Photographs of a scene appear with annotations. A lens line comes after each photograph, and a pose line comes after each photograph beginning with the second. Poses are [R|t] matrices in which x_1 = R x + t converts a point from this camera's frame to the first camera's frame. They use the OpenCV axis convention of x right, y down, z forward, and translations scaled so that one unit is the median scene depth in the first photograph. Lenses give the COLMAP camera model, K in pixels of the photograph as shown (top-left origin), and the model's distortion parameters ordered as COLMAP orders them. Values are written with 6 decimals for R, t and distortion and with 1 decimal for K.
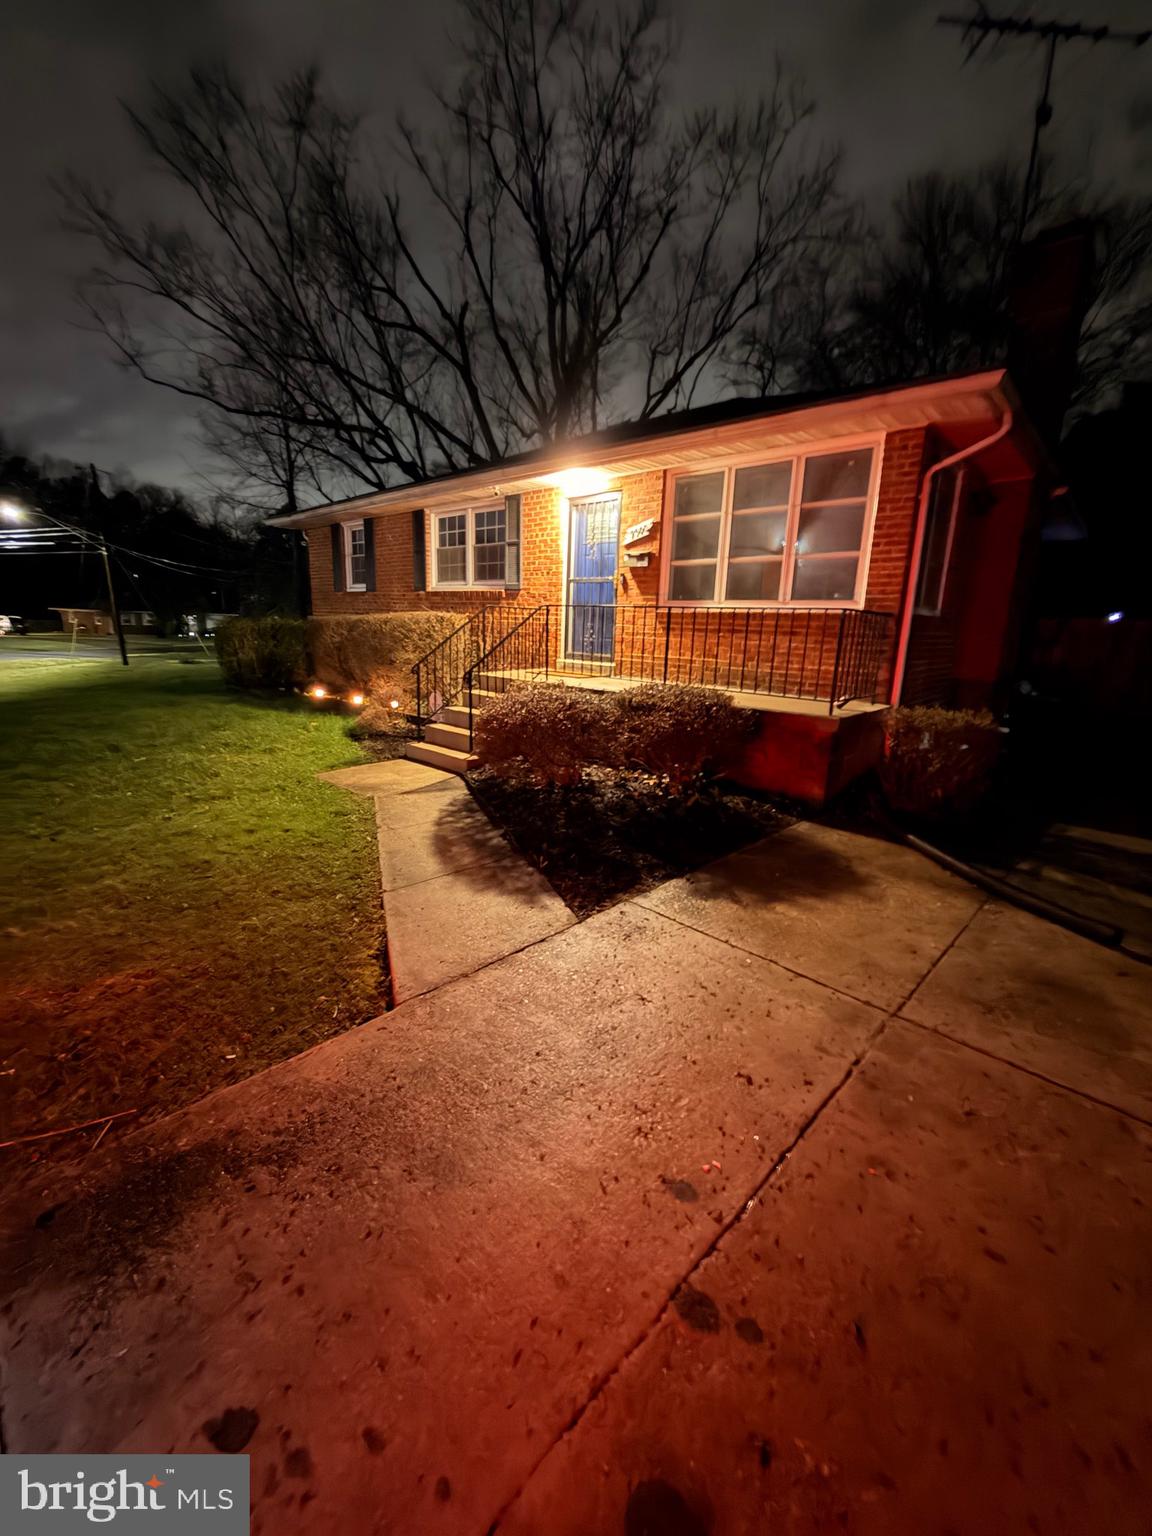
lens RADIAL K [[613.9, 0, 573.8], [0, 613.9, 767.1], [0, 0, 1]] dist [0.001990, -0.001205]
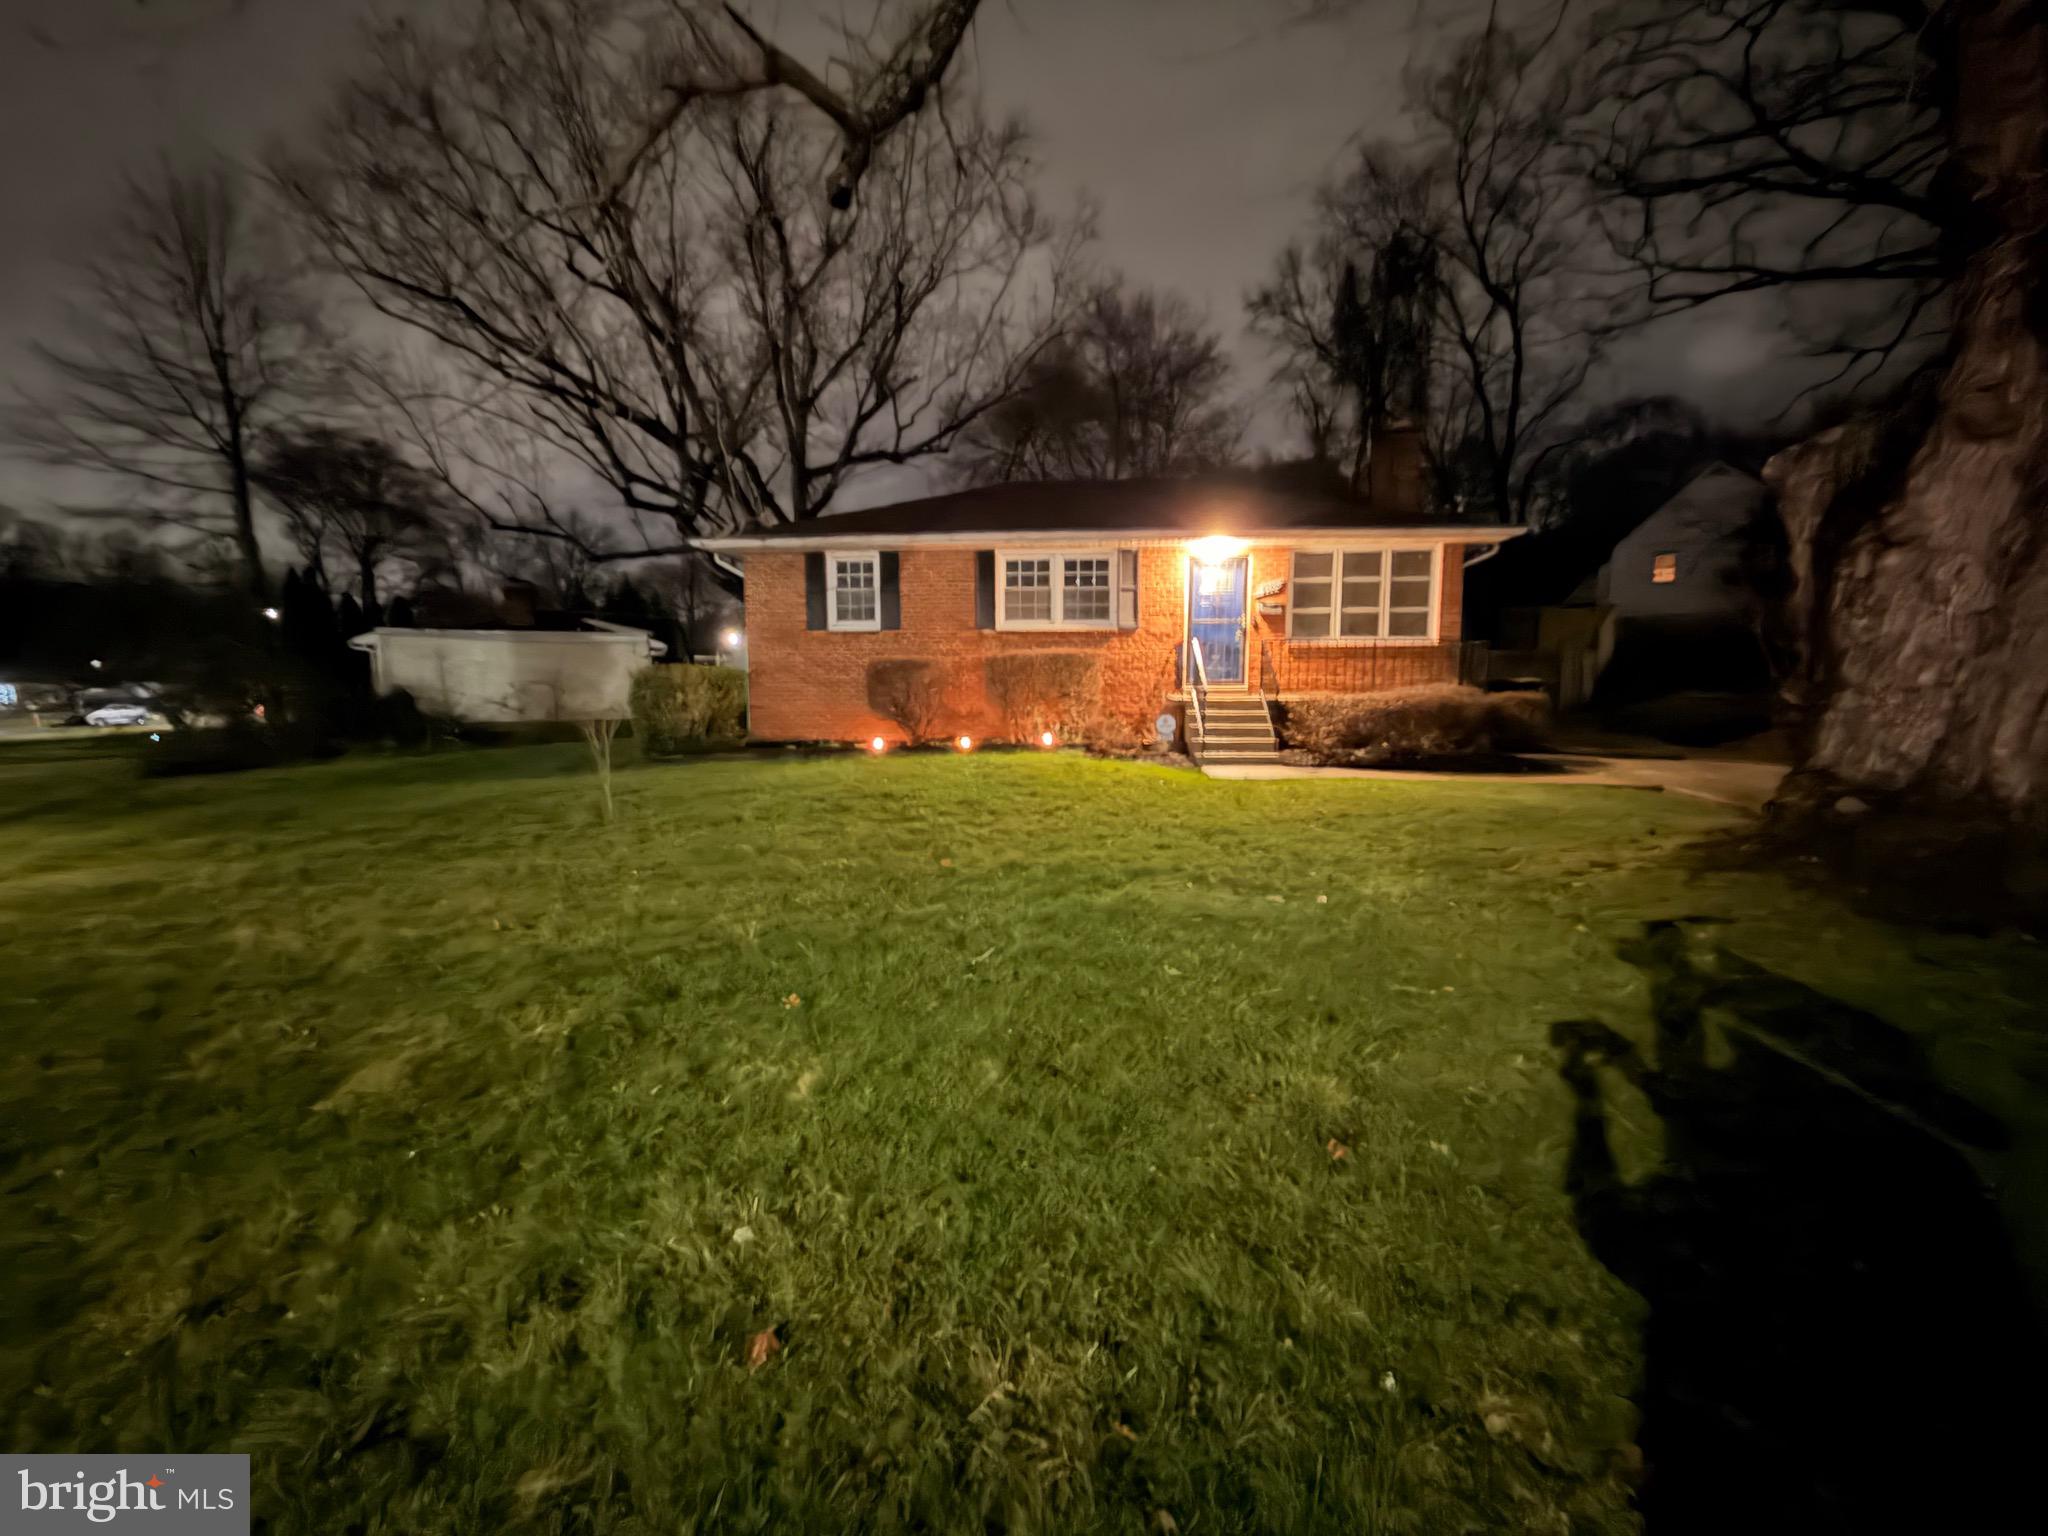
lens RADIAL K [[818.5, 0, 1029.4], [0, 818.5, 756.5], [0, 0, 1]] dist [0.001990, -0.001205]
pose [[0.804984, -0.087205, 0.586852, -1.074569], [0.158617, 0.984767, -0.071240, 0.018468], [-0.571700, 0.150432, 0.806554, -0.066625]]
